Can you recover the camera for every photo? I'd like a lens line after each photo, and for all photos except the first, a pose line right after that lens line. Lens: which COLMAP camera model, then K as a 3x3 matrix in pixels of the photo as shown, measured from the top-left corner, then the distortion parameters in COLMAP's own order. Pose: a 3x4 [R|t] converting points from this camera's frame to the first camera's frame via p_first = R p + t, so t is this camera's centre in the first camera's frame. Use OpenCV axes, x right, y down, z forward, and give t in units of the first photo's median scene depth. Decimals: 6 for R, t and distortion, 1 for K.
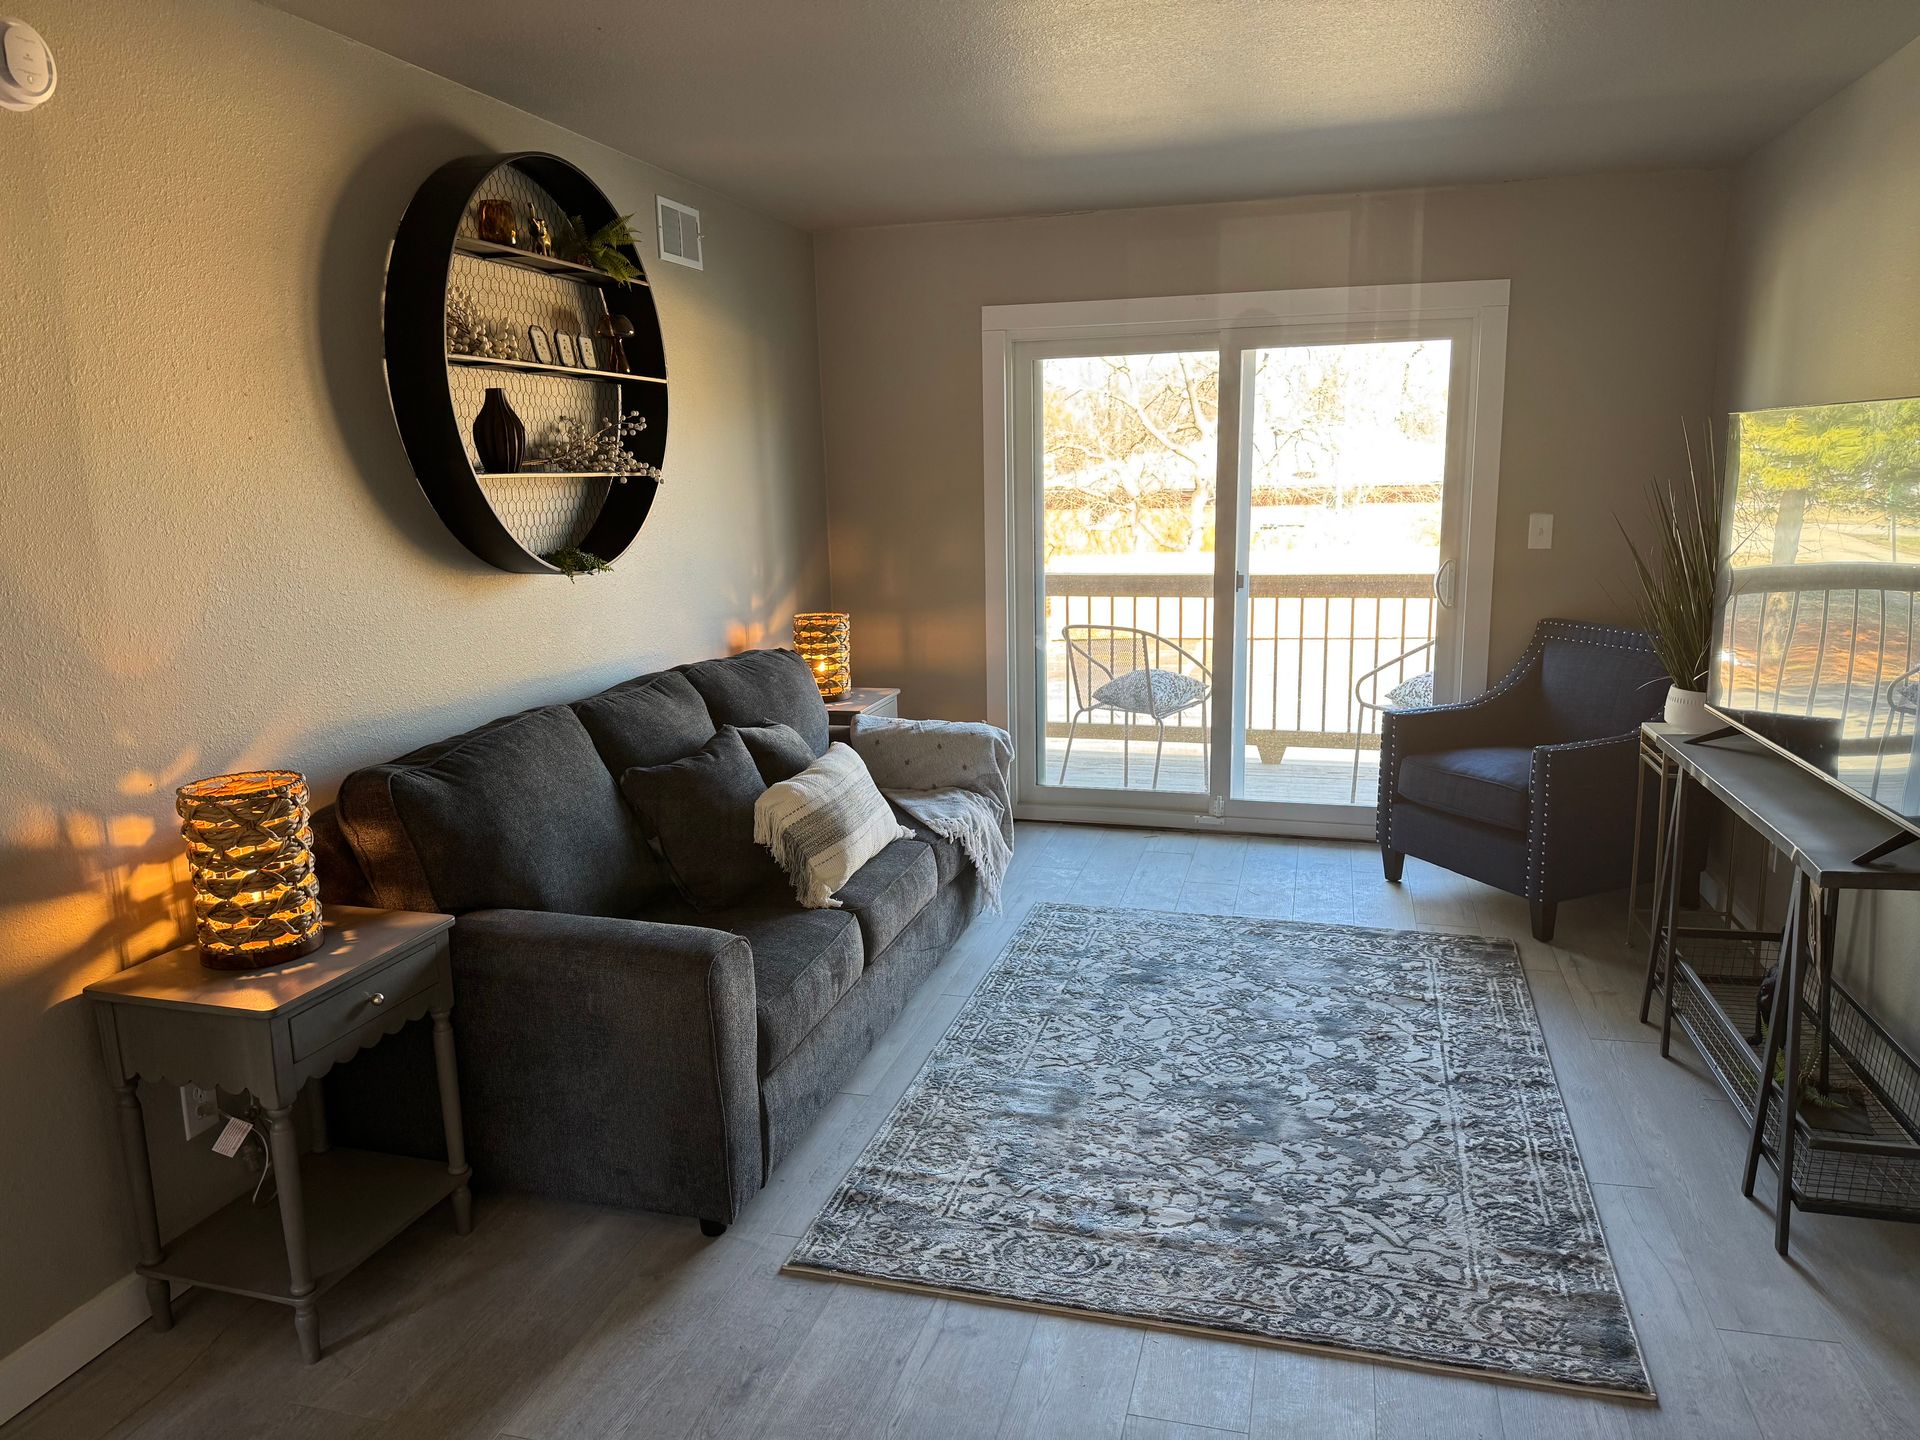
lens RADIAL K [[1336.3, 0, 960.0], [0, 1336.3, 720.0], [0, 0, 1]] dist [0.139493, -0.208675]
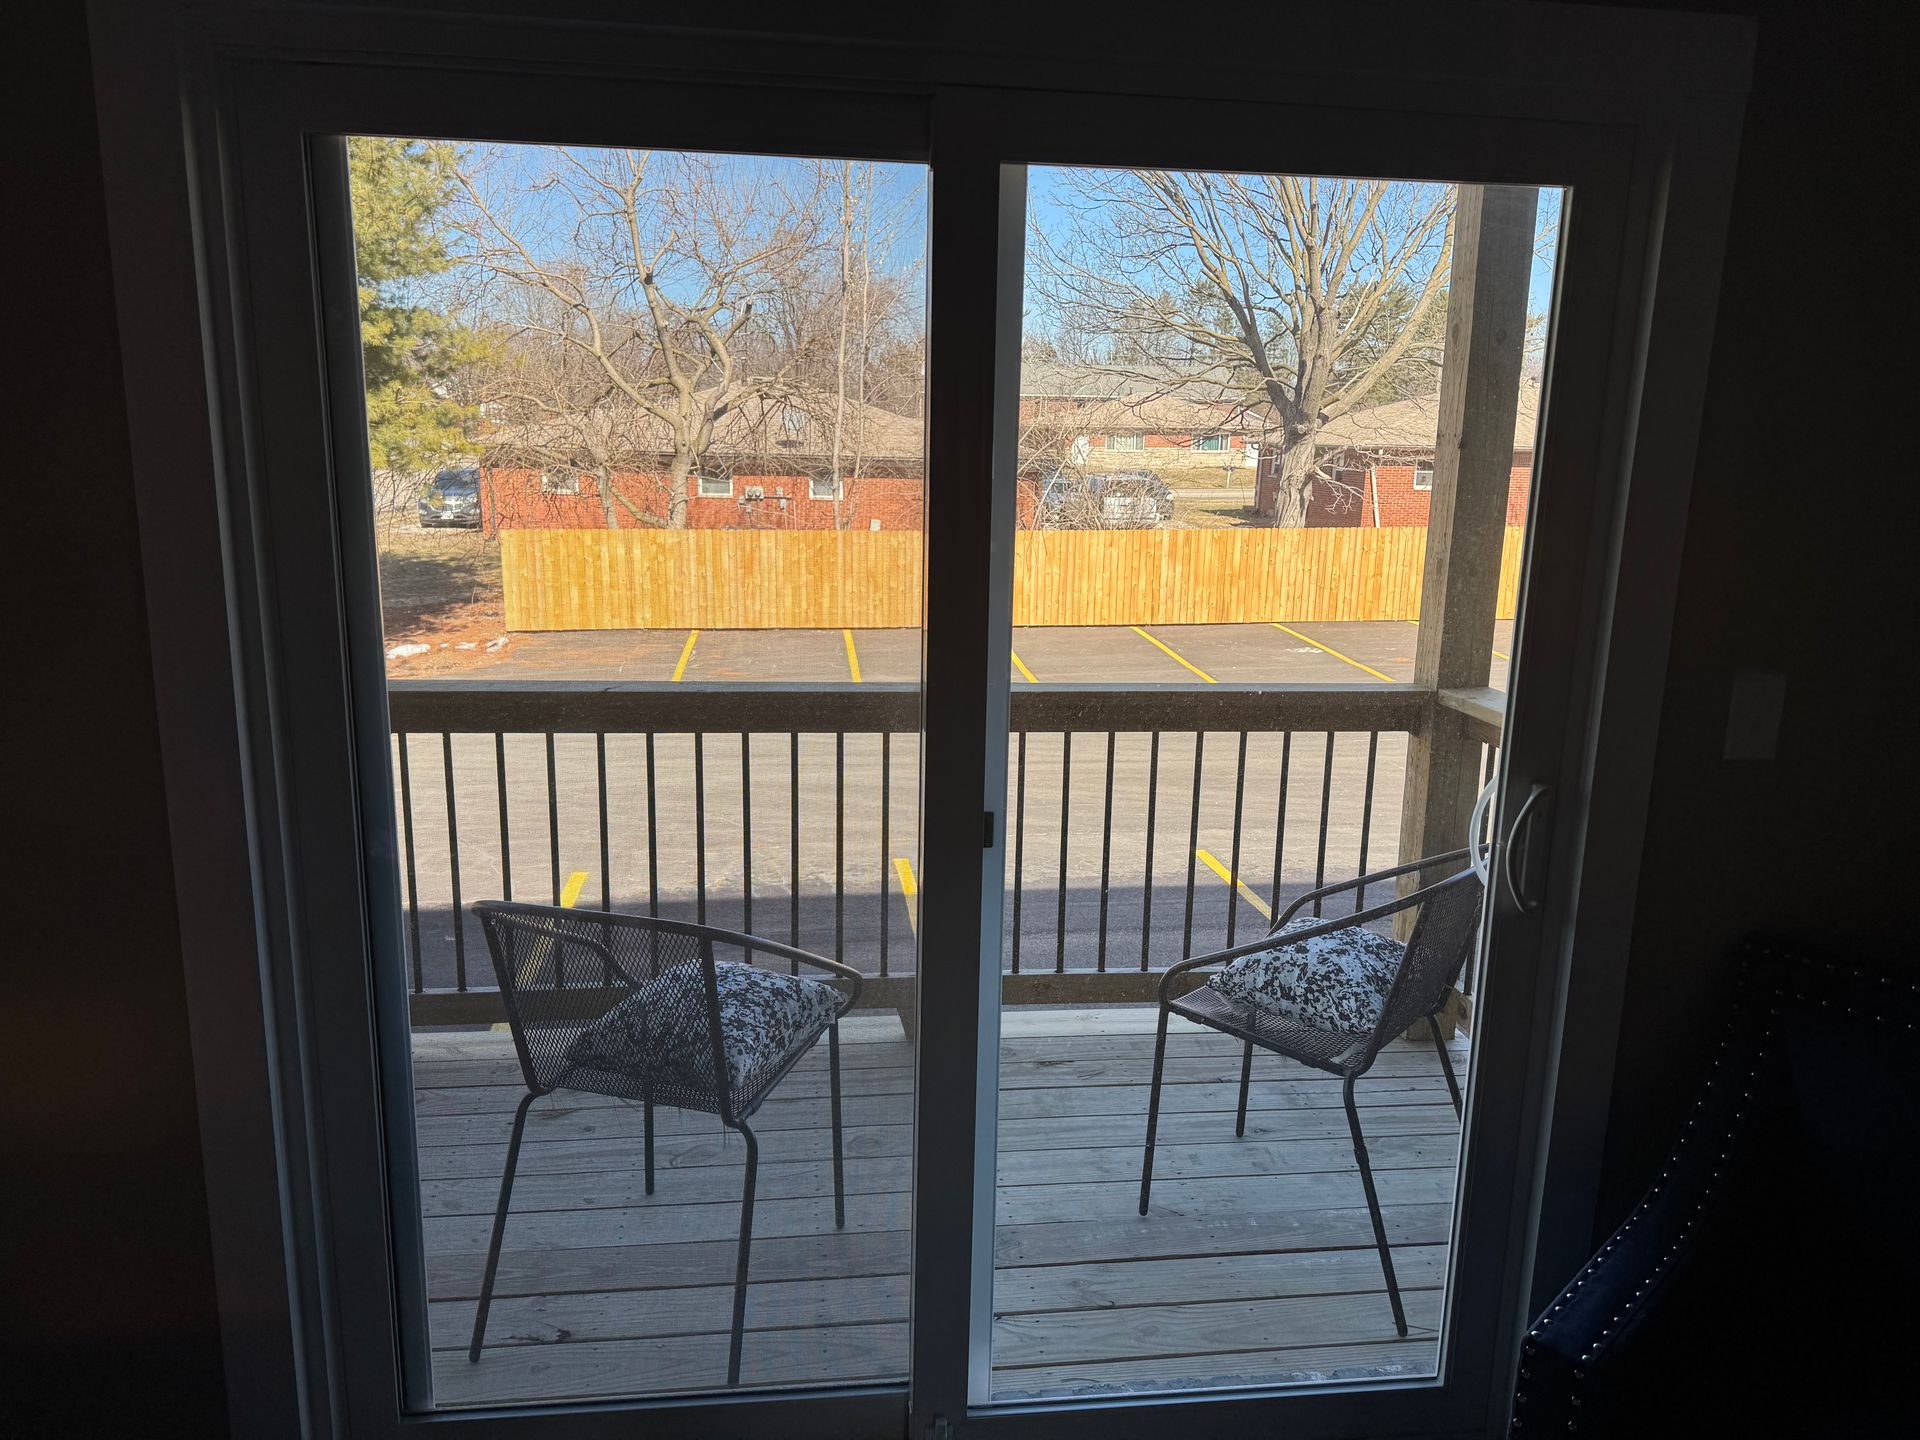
lens RADIAL K [[1336.3, 0, 960.0], [0, 1336.3, 720.0], [0, 0, 1]] dist [0.139493, -0.208675]
pose [[0.926247, -0.040462, 0.374738, 0.087213], [0.029226, 0.998938, 0.035621, -0.186030], [-0.375781, -0.022042, 0.926446, 0.856765]]
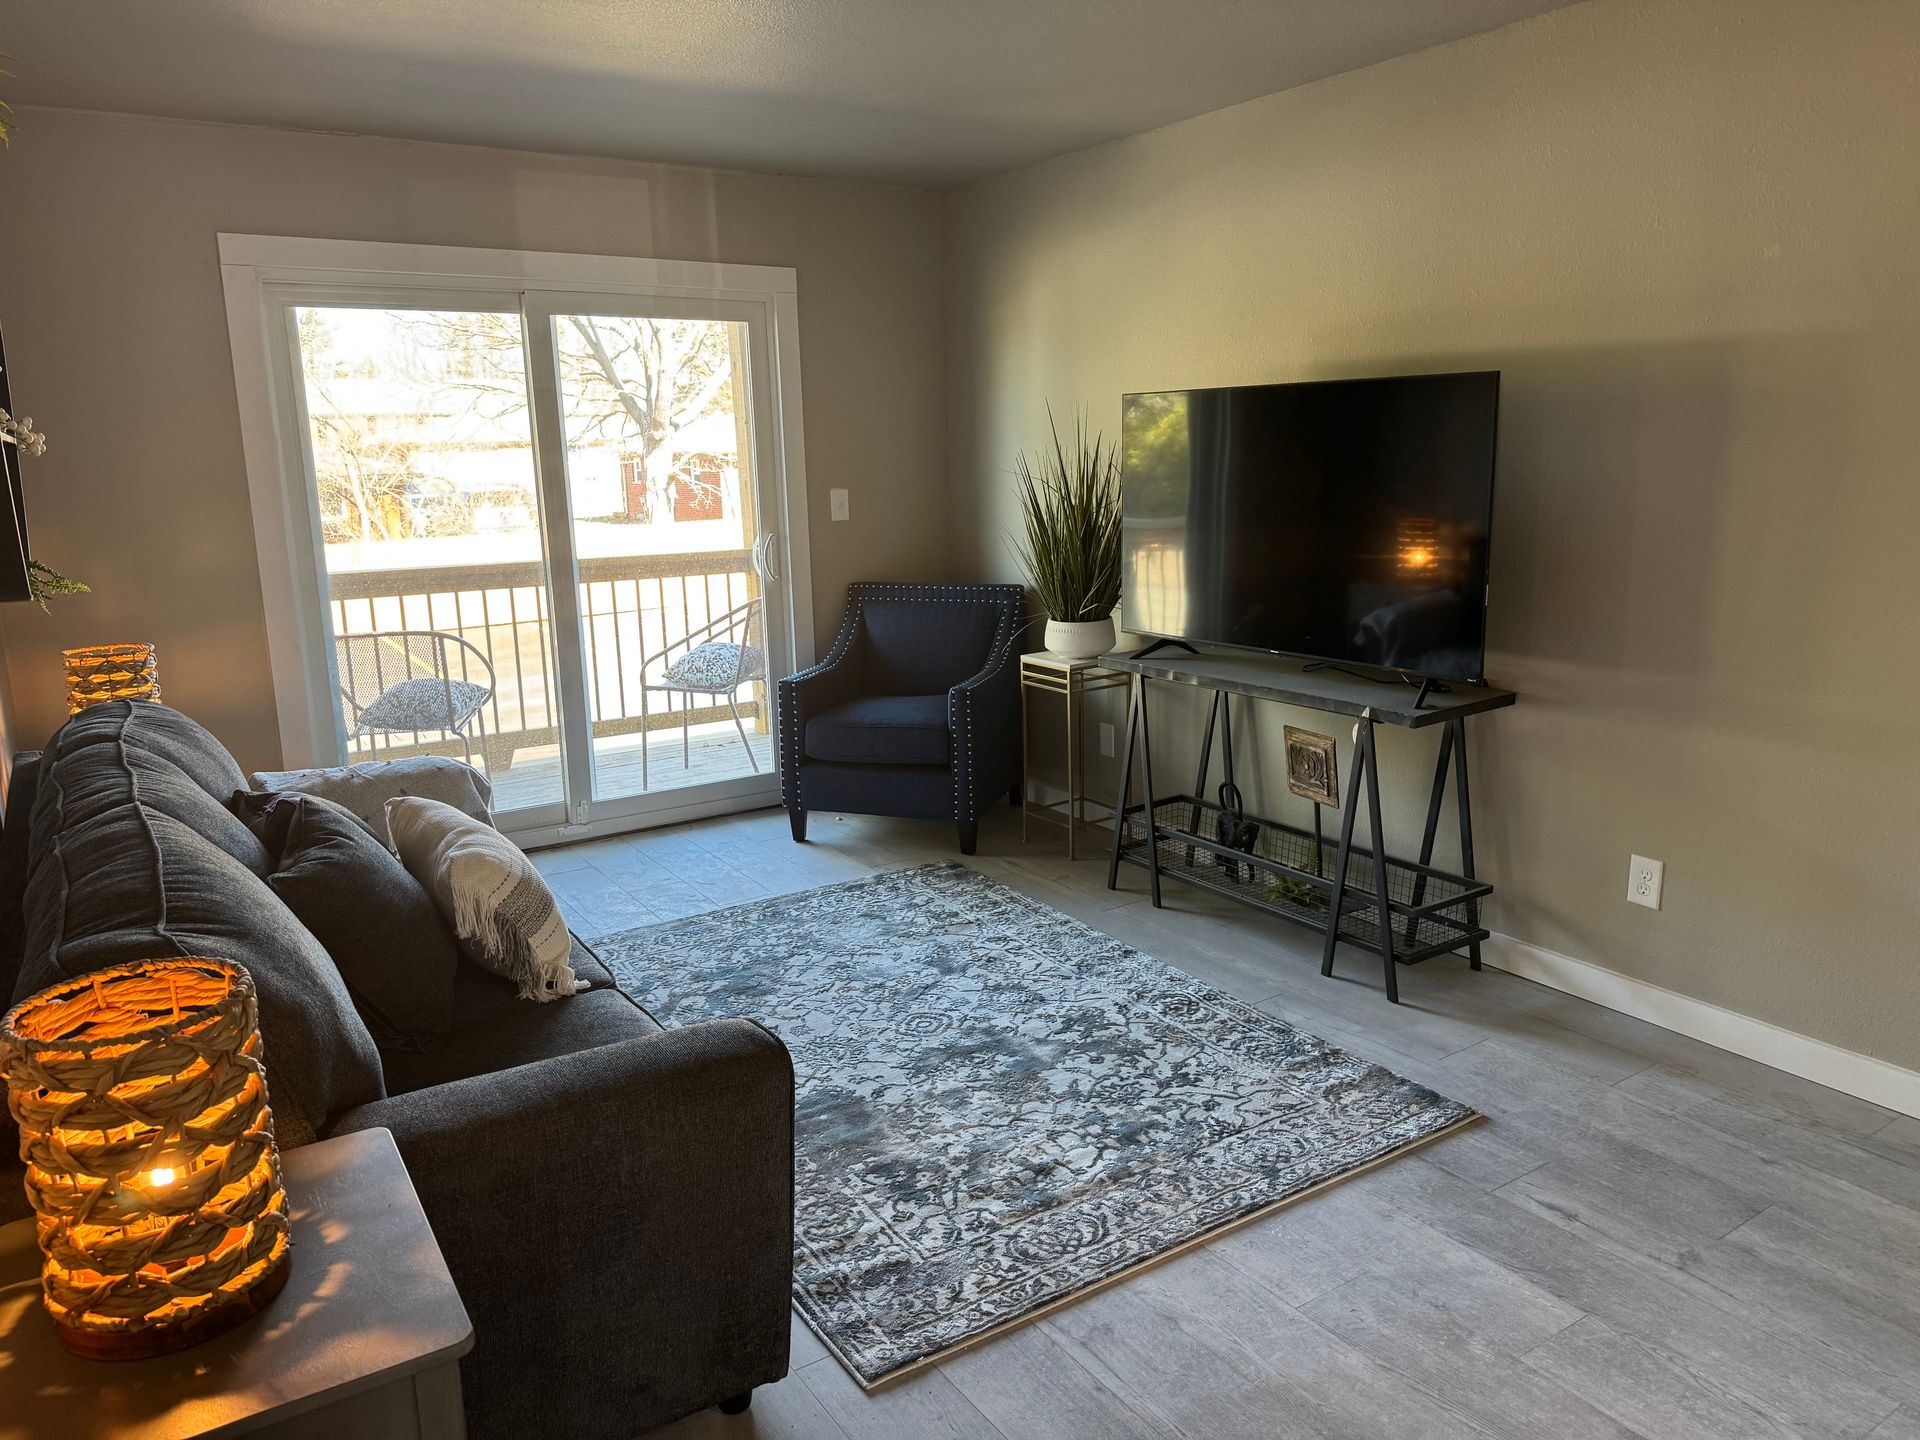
lens RADIAL K [[1336.3, 0, 960.0], [0, 1336.3, 720.0], [0, 0, 1]] dist [0.139493, -0.208675]
pose [[0.665077, -0.150375, 0.731478, -0.395286], [0.149459, 0.986501, 0.066910, -0.027589], [-0.731666, 0.064825, 0.678574, 0.231512]]
